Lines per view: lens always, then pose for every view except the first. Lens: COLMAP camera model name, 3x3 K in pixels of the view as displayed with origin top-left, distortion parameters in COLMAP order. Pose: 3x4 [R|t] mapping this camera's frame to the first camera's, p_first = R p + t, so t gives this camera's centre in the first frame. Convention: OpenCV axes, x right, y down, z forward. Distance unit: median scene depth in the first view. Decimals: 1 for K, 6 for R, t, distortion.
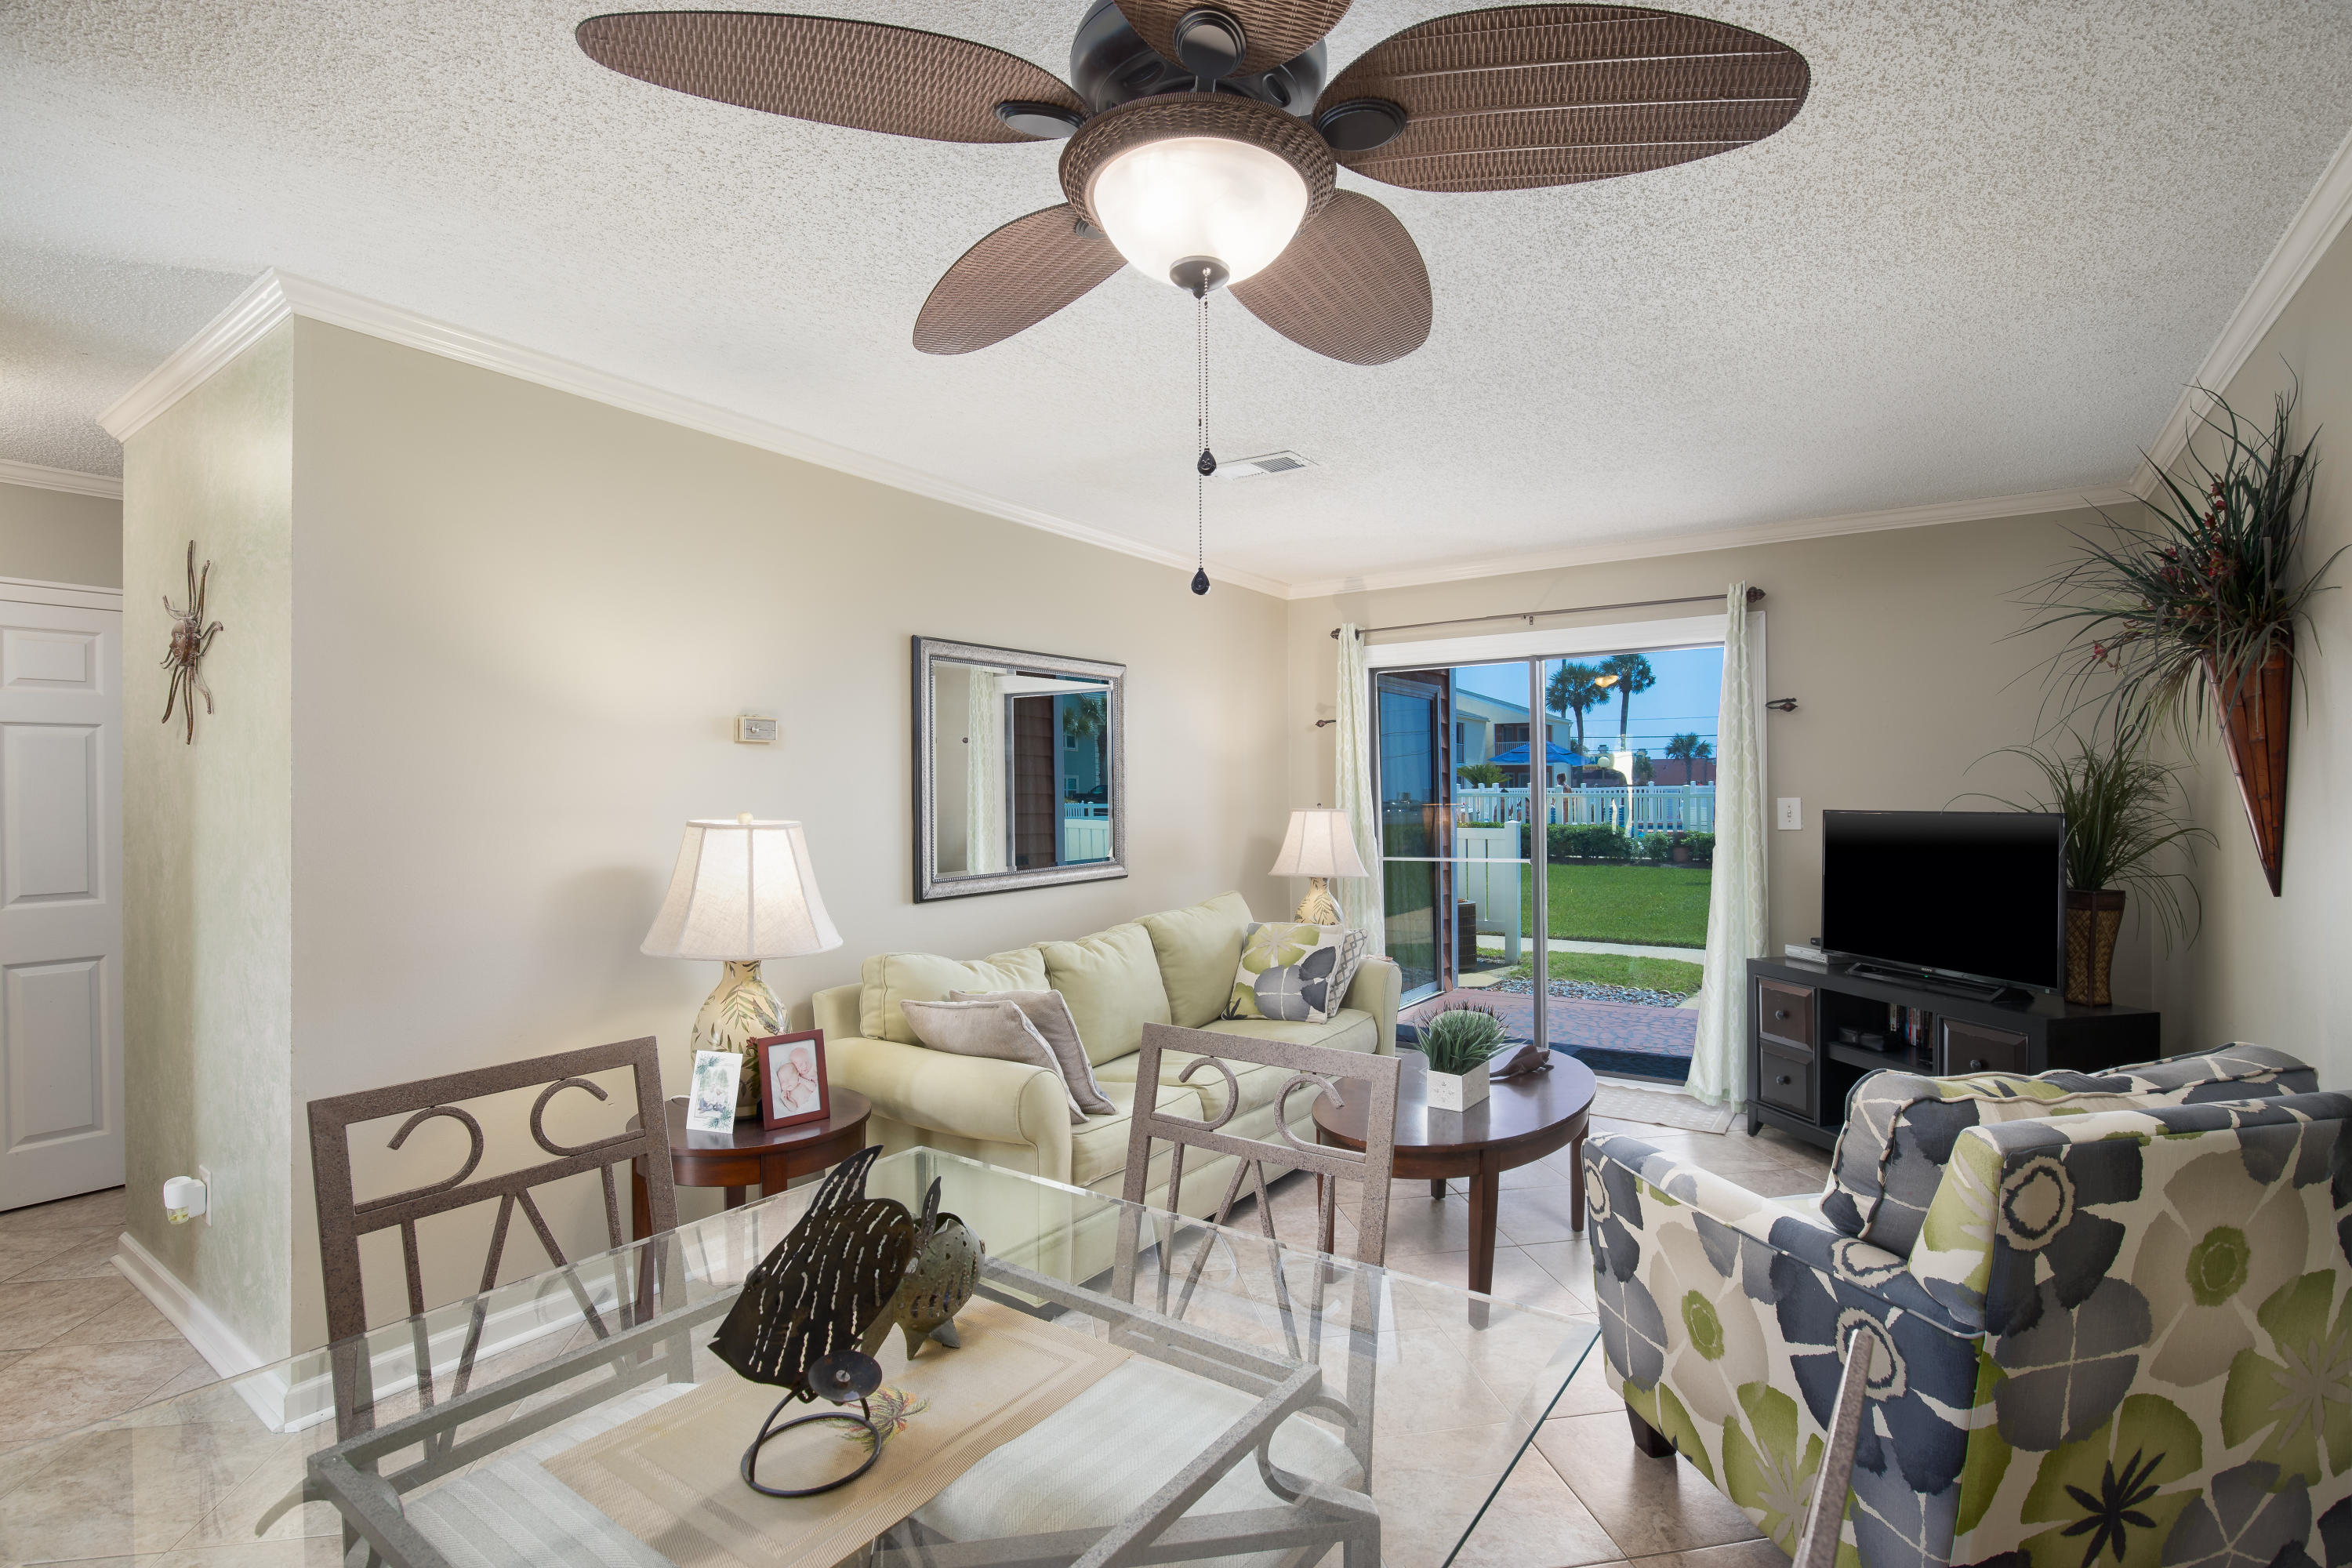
lens RADIAL K [[1084.0, 0, 1182.9], [0, 1084.0, 792.3], [0, 0, 1]] dist [-0.034370, 0.003045]
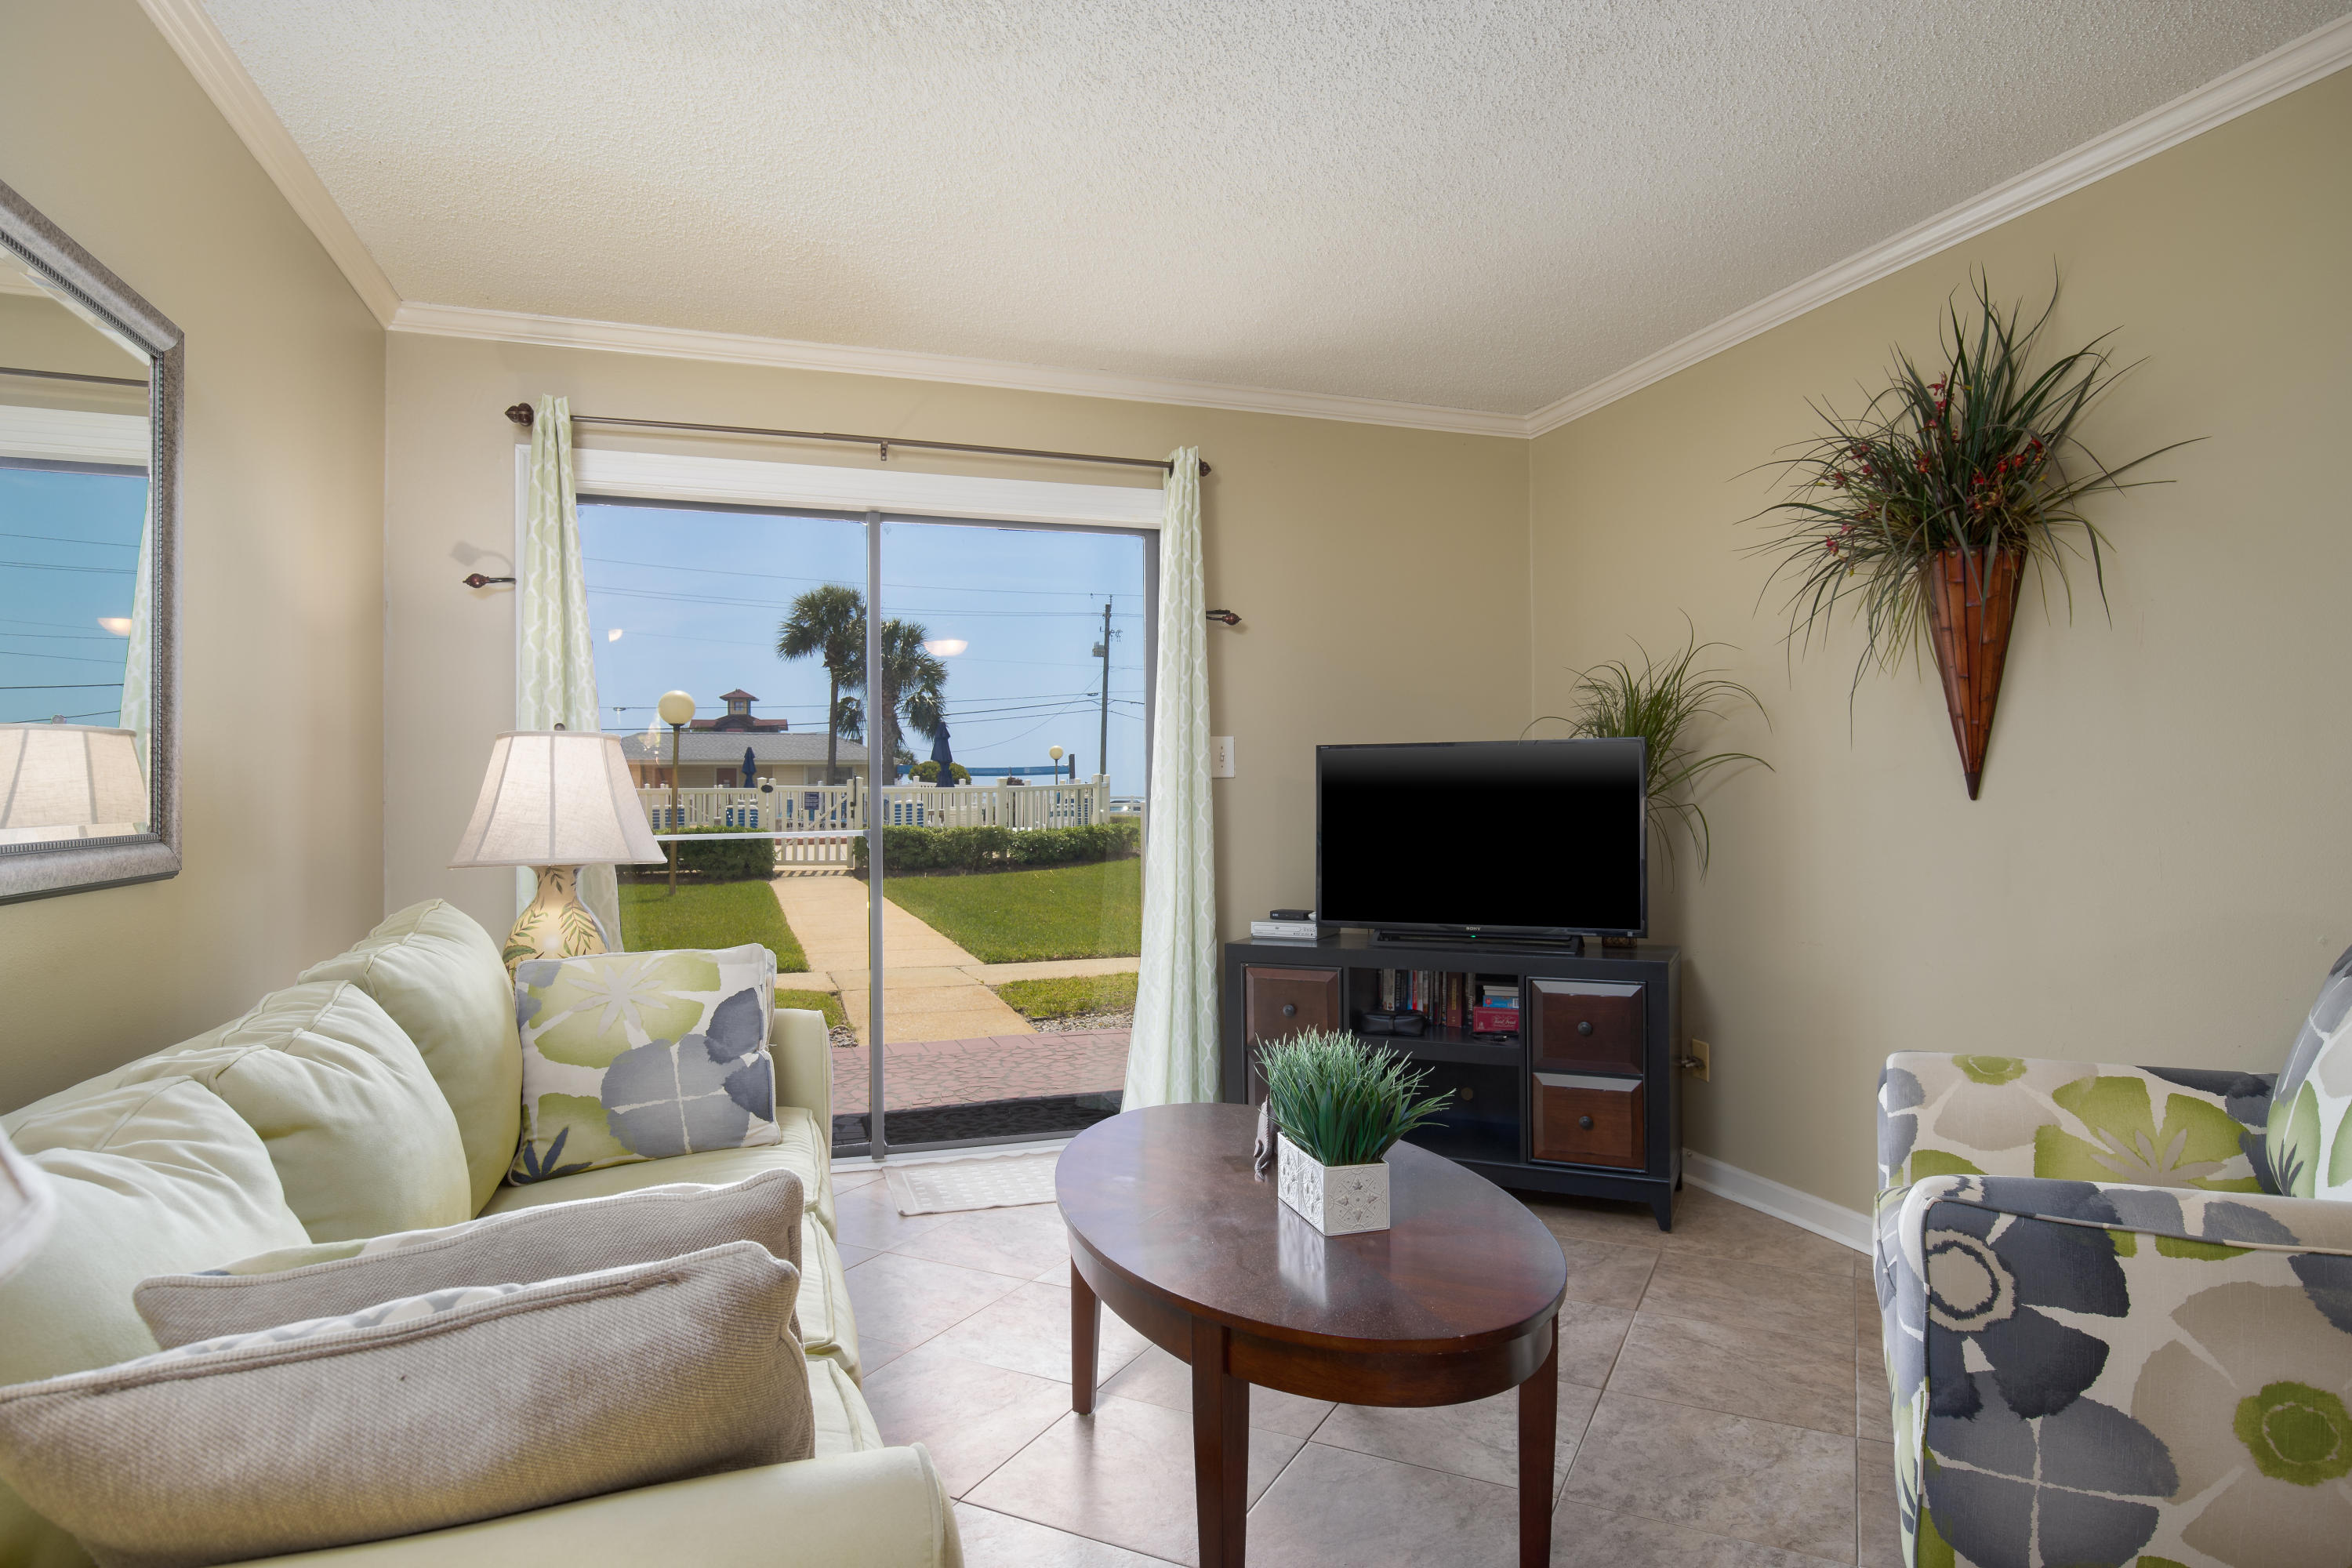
lens RADIAL K [[1312.2, 0, 1201.2], [0, 1312.2, 788.9], [0, 0, 1]] dist [-0.014716, 0.000877]
pose [[0.590903, 0.009134, 0.806691, -0.231427], [-0.000765, 0.999942, -0.010762, 0.057754], [-0.806742, 0.005742, 0.590876, 0.480971]]
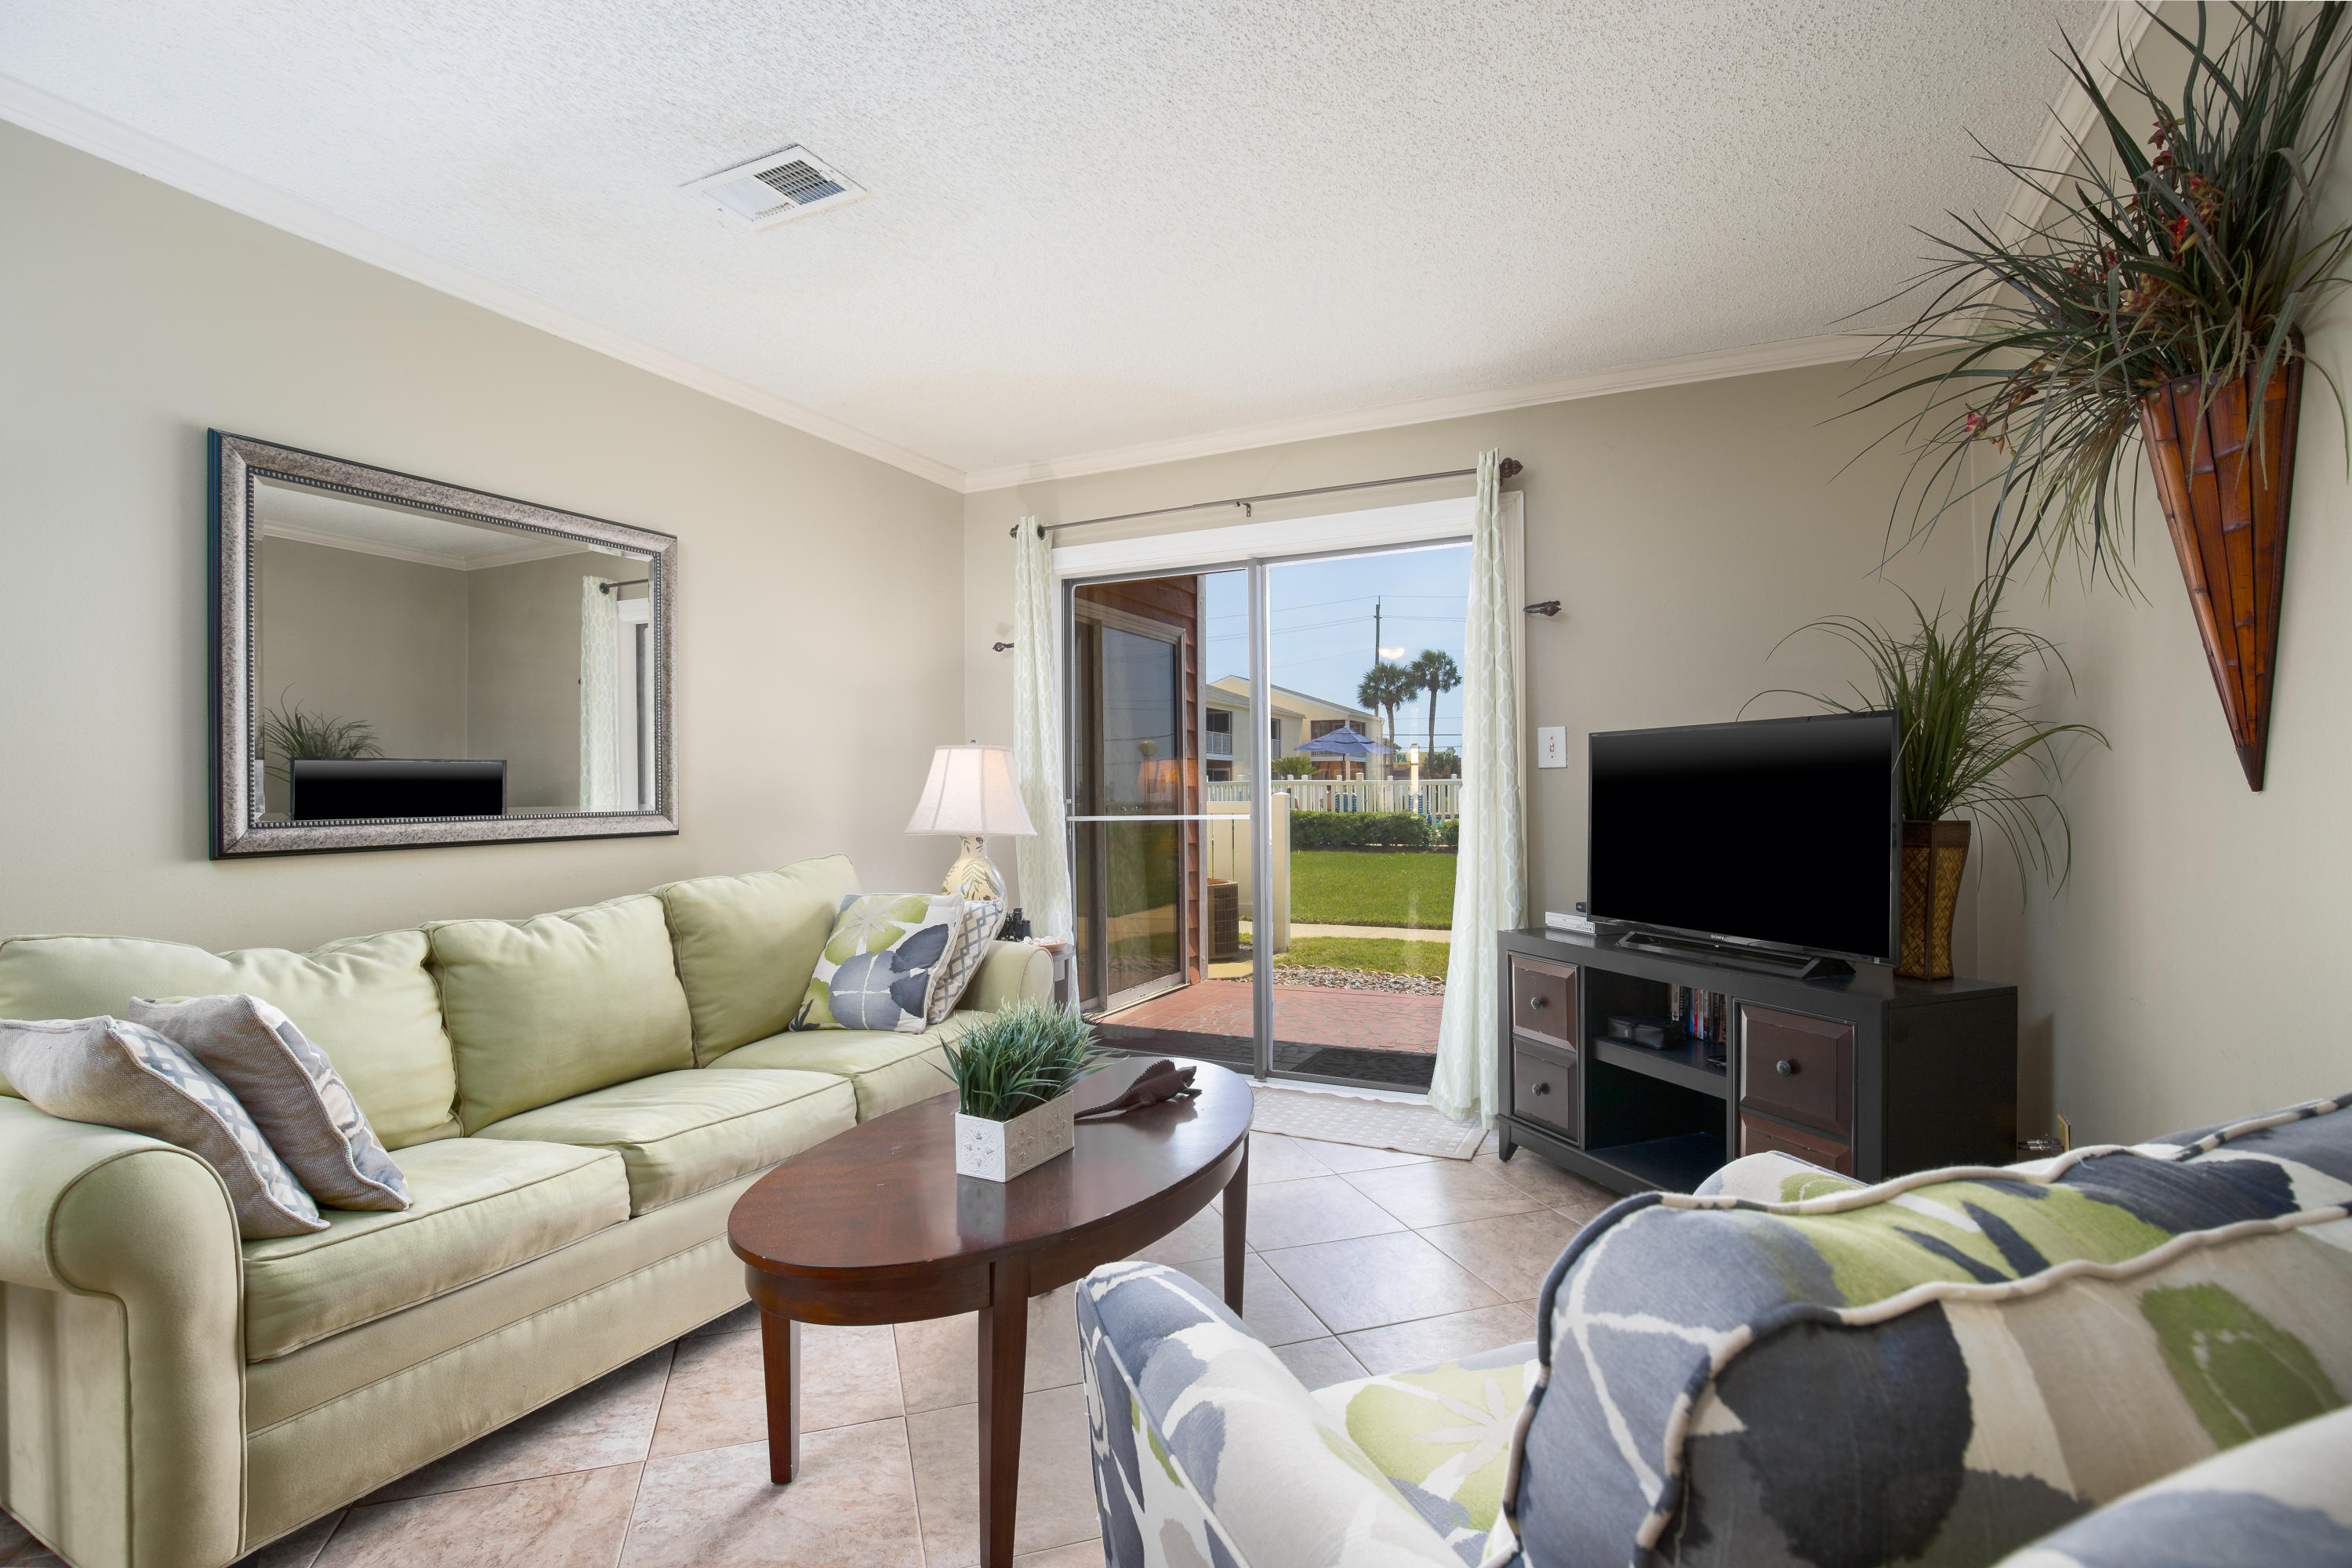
lens RADIAL K [[1084.0, 0, 1182.3], [0, 1084.0, 791.1], [0, 0, 1]] dist [-0.034370, 0.003045]
pose [[0.987390, -0.000420, 0.158304, 0.183055], [0.000285, 1.000000, 0.000877, 0.055246], [-0.158304, -0.000821, 0.987390, 0.276521]]
